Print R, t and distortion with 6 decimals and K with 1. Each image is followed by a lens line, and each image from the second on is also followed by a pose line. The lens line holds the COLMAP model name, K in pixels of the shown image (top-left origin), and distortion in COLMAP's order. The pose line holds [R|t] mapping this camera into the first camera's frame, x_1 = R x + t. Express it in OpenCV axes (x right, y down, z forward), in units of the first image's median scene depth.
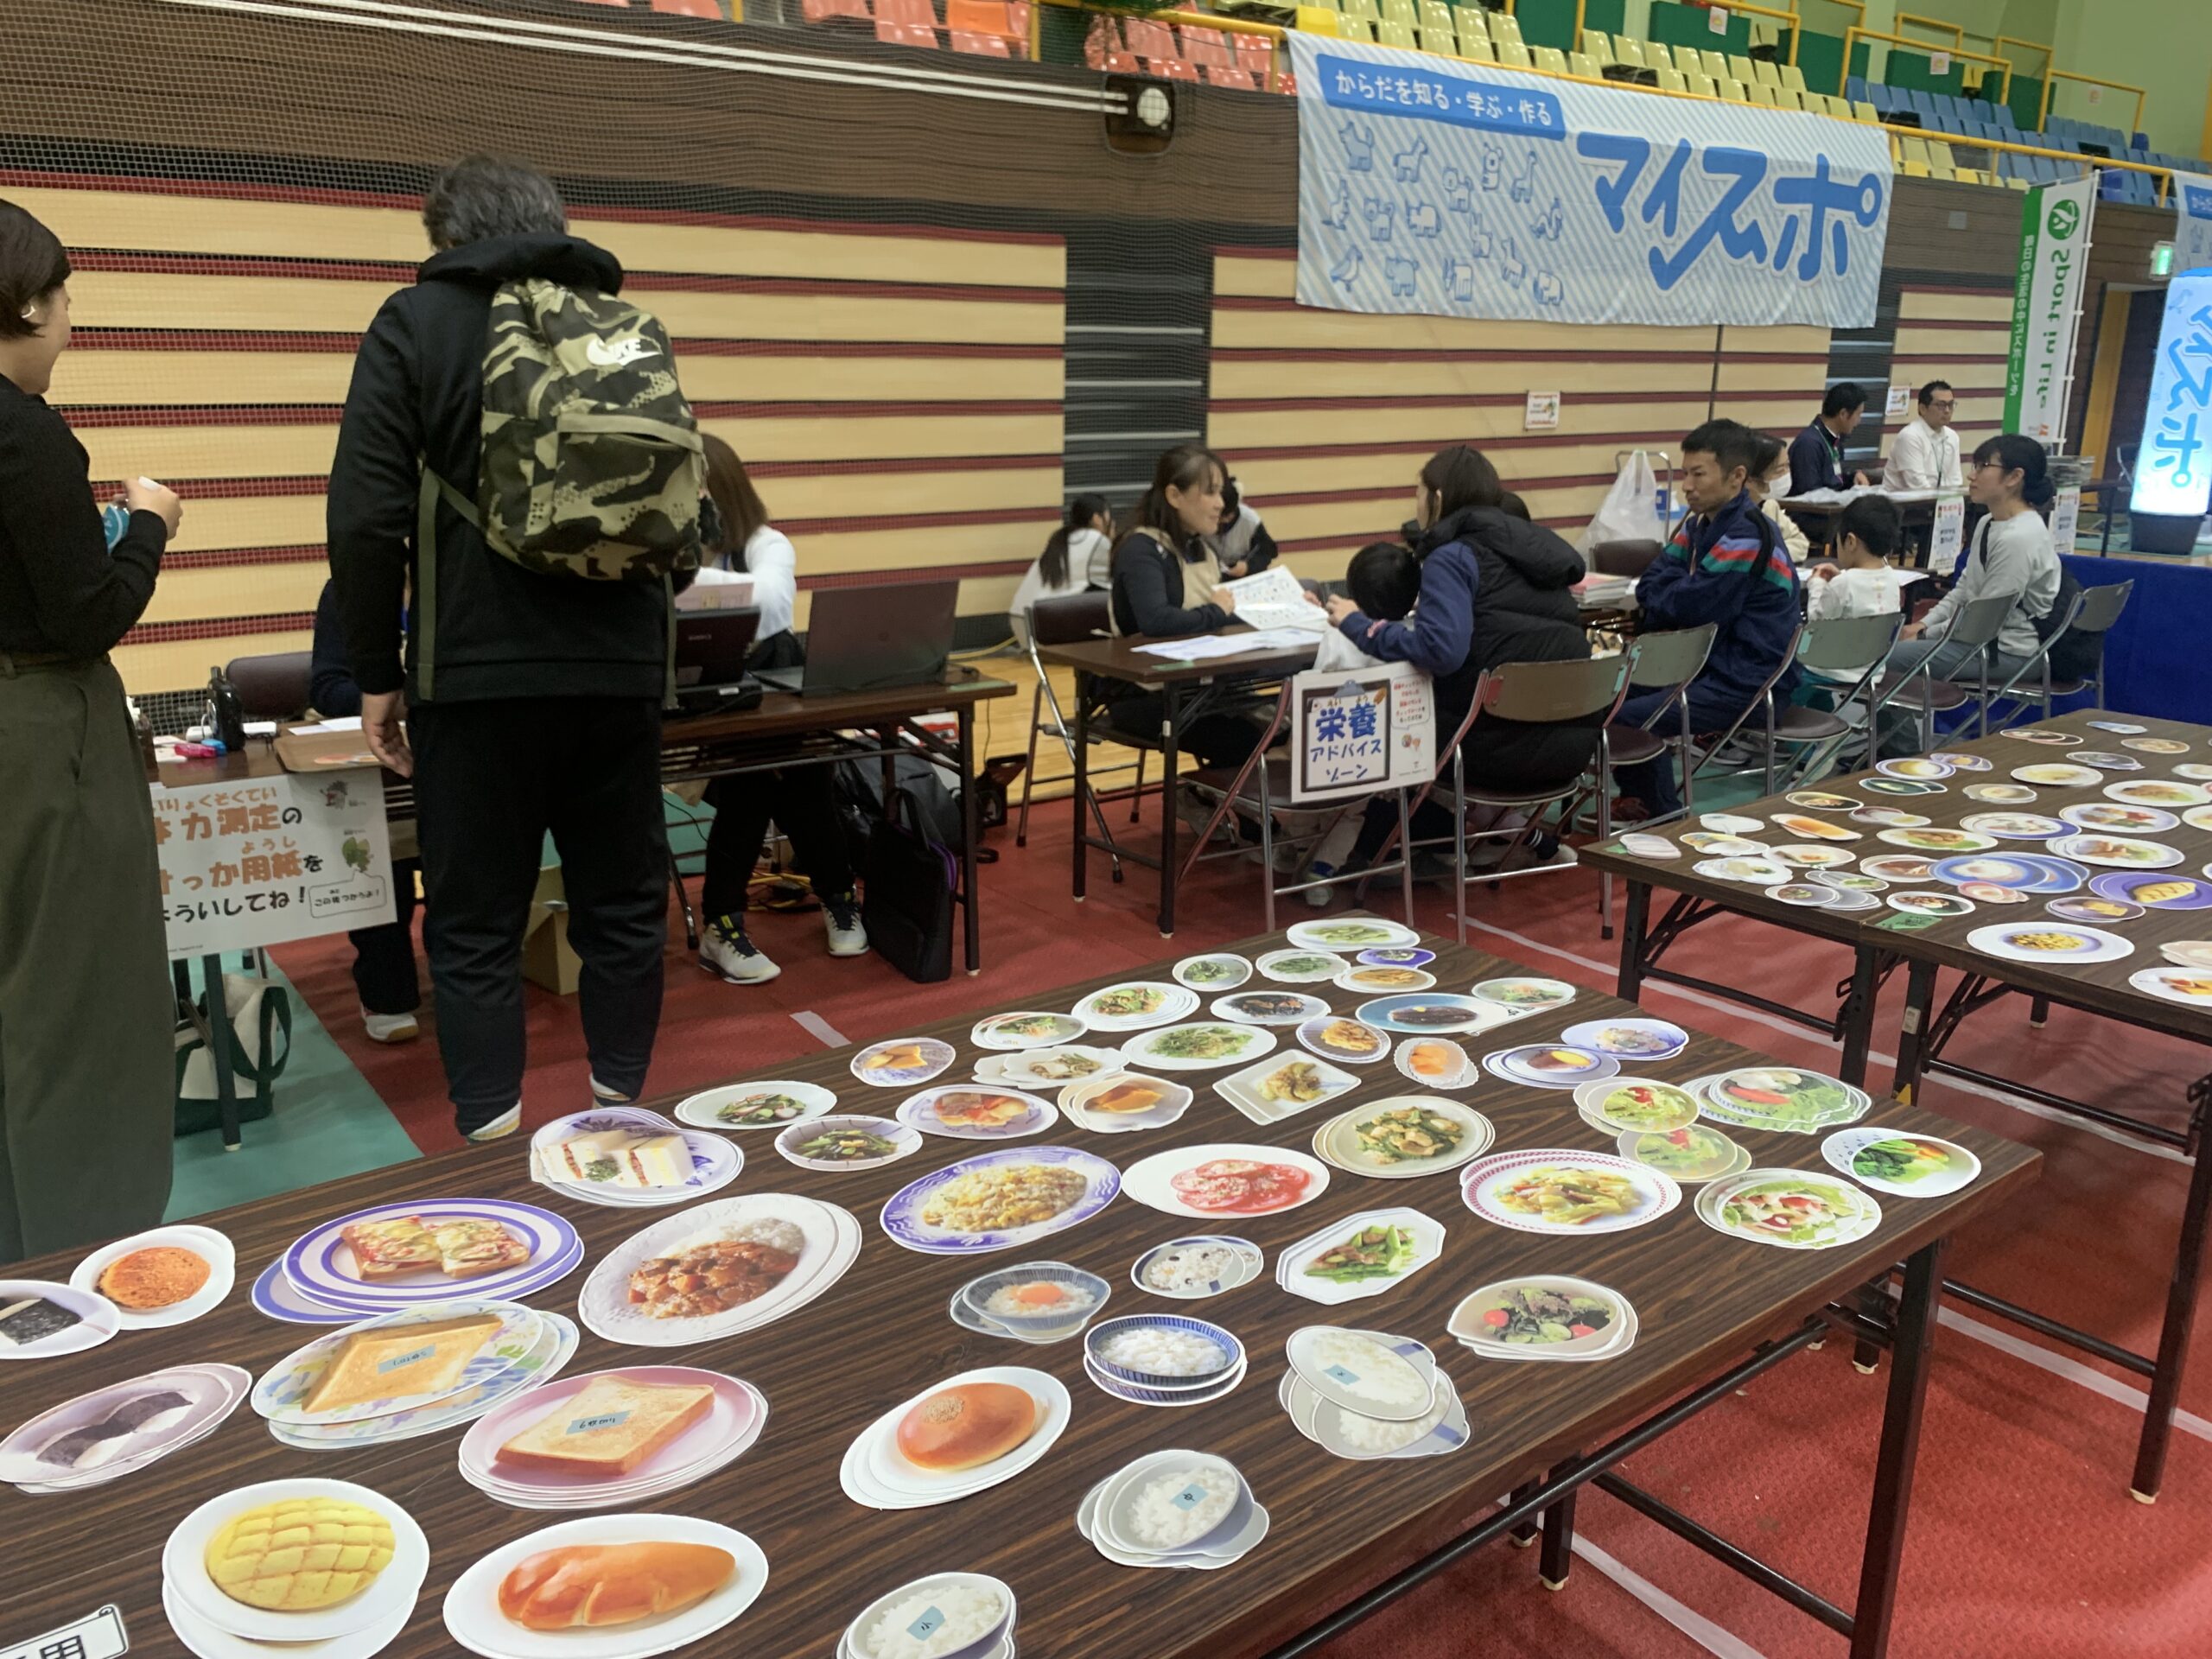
lens RADIAL K [[1690.5, 0, 1102.7], [0, 1690.5, 829.7], [0, 0, 1]] dist [0.017308, -0.016470]
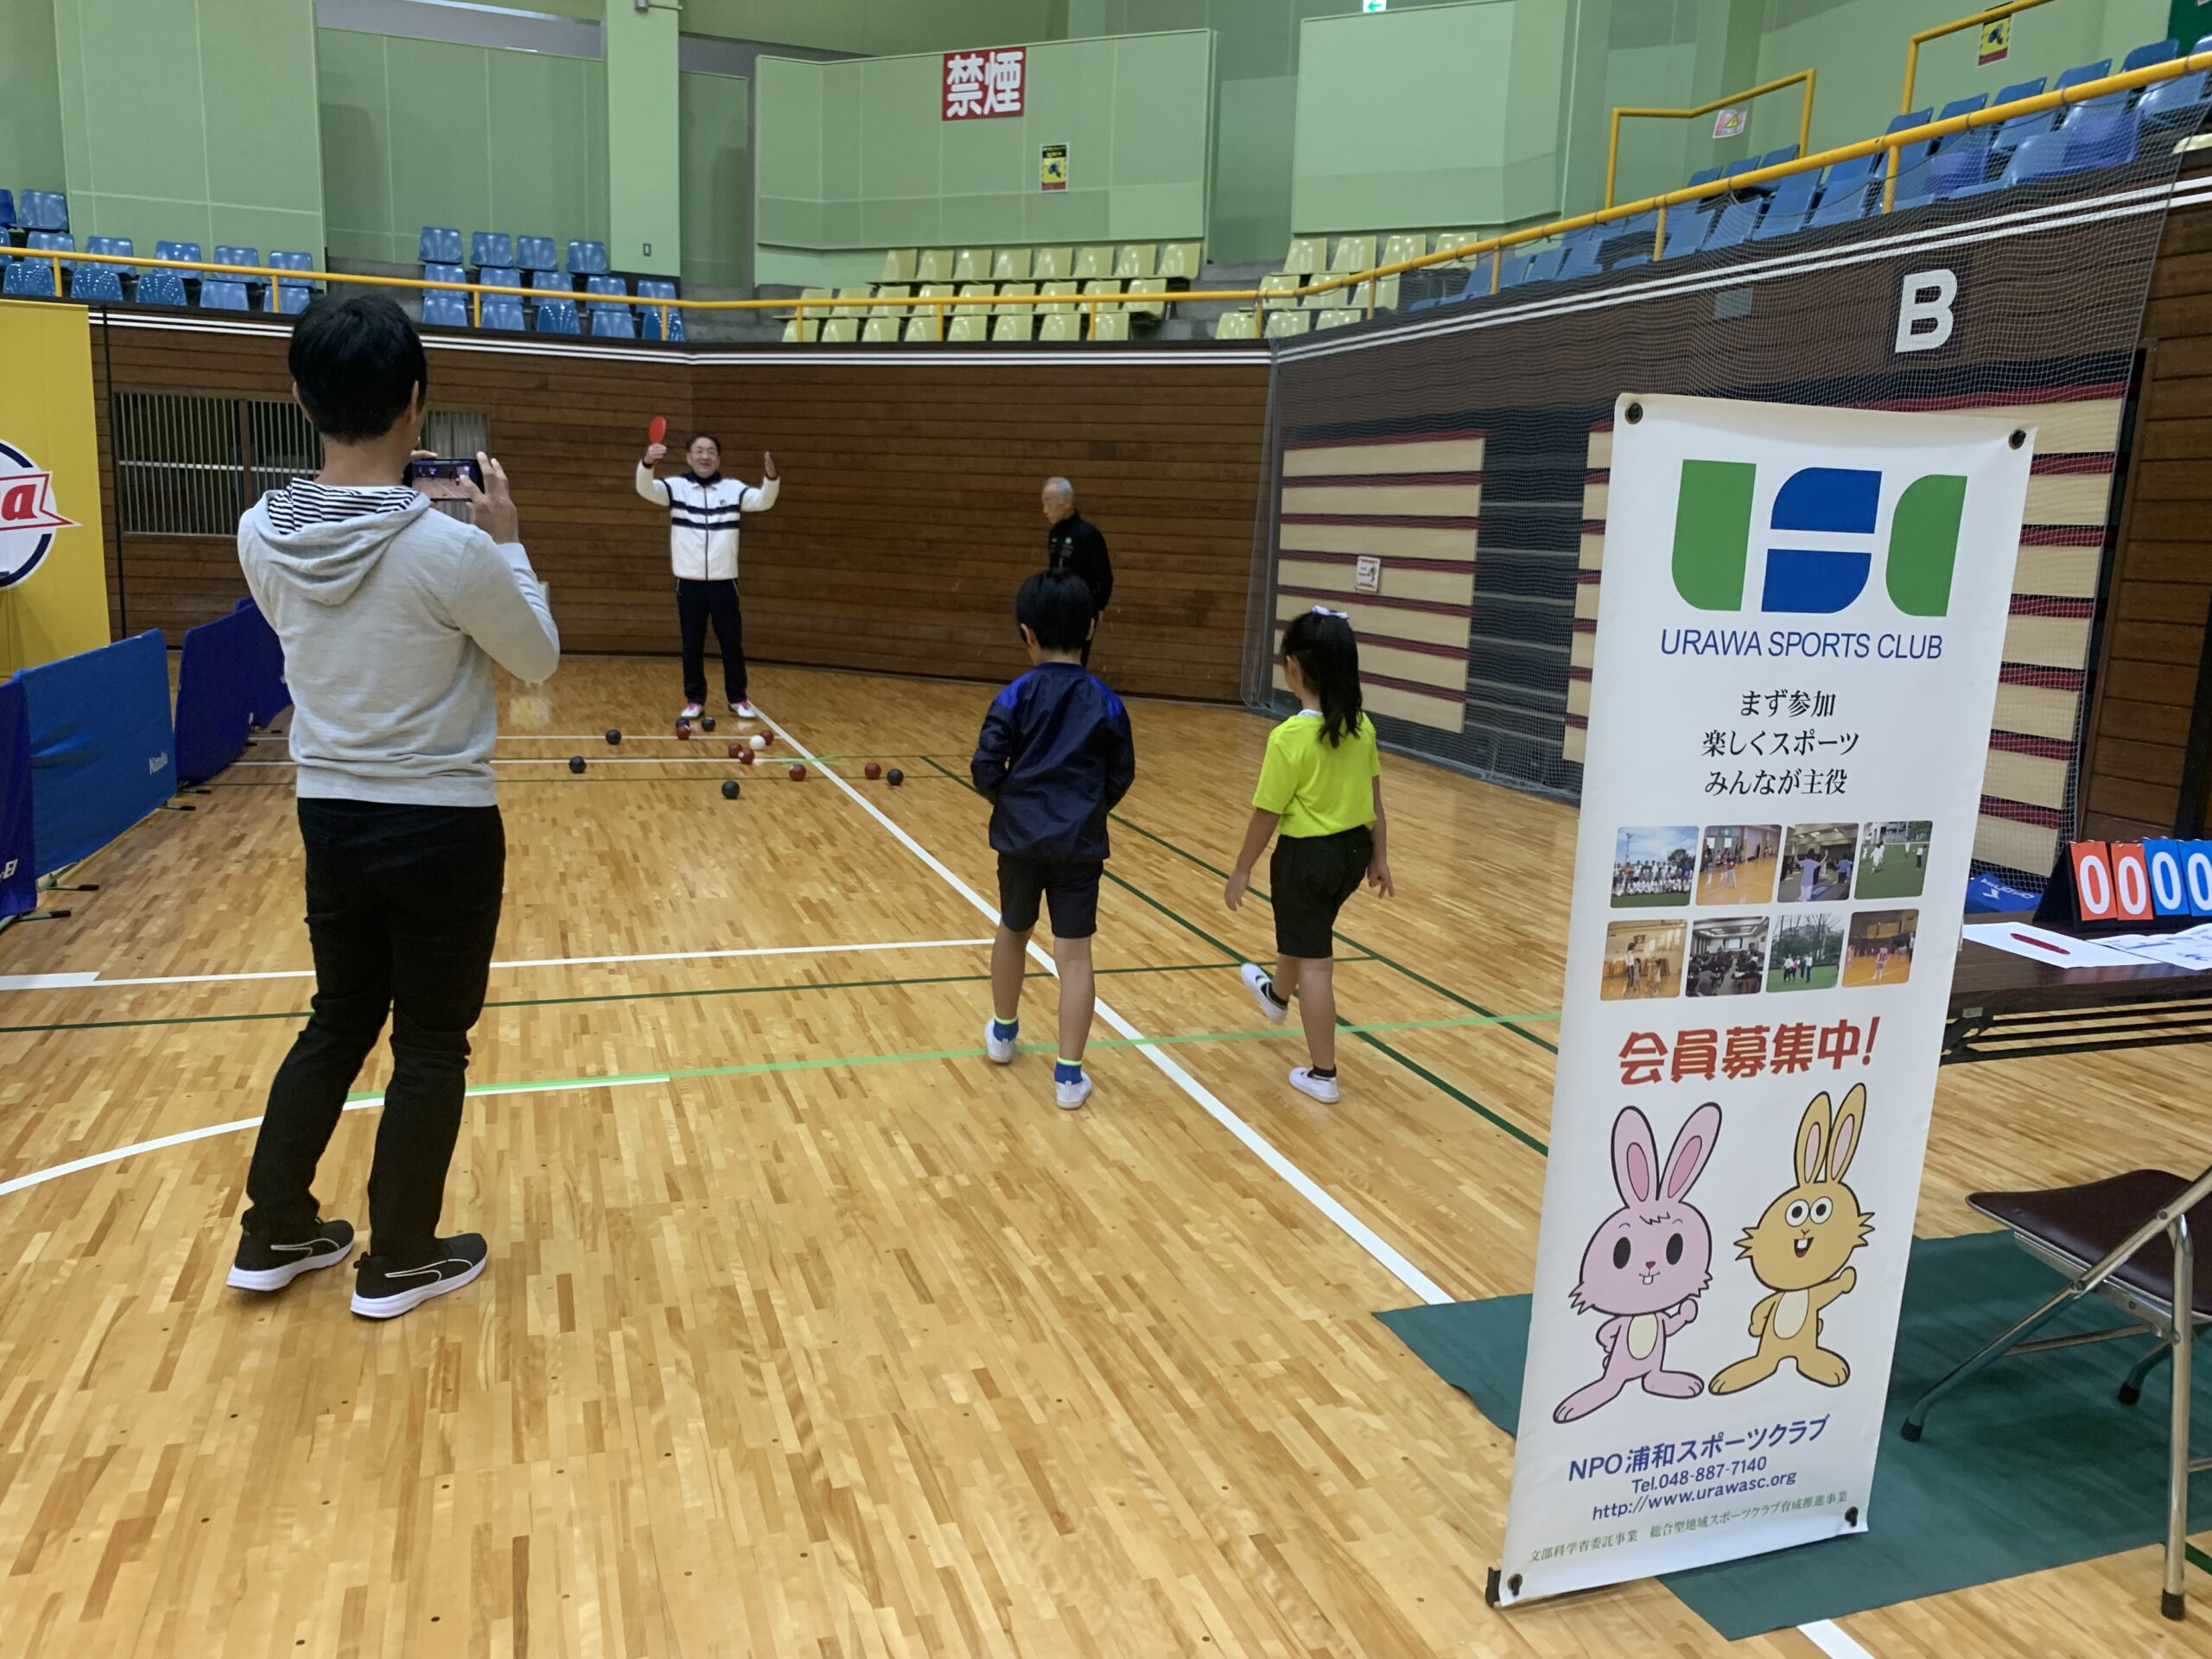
lens RADIAL K [[1690.5, 0, 1102.6], [0, 1690.5, 836.8], [0, 0, 1]] dist [0.017308, -0.016470]
pose [[-0.300207, 0.156978, -0.940868, 1.248998], [-0.282033, 0.927657, 0.244764, -0.299010], [0.911226, 0.338836, -0.234216, 1.130521]]
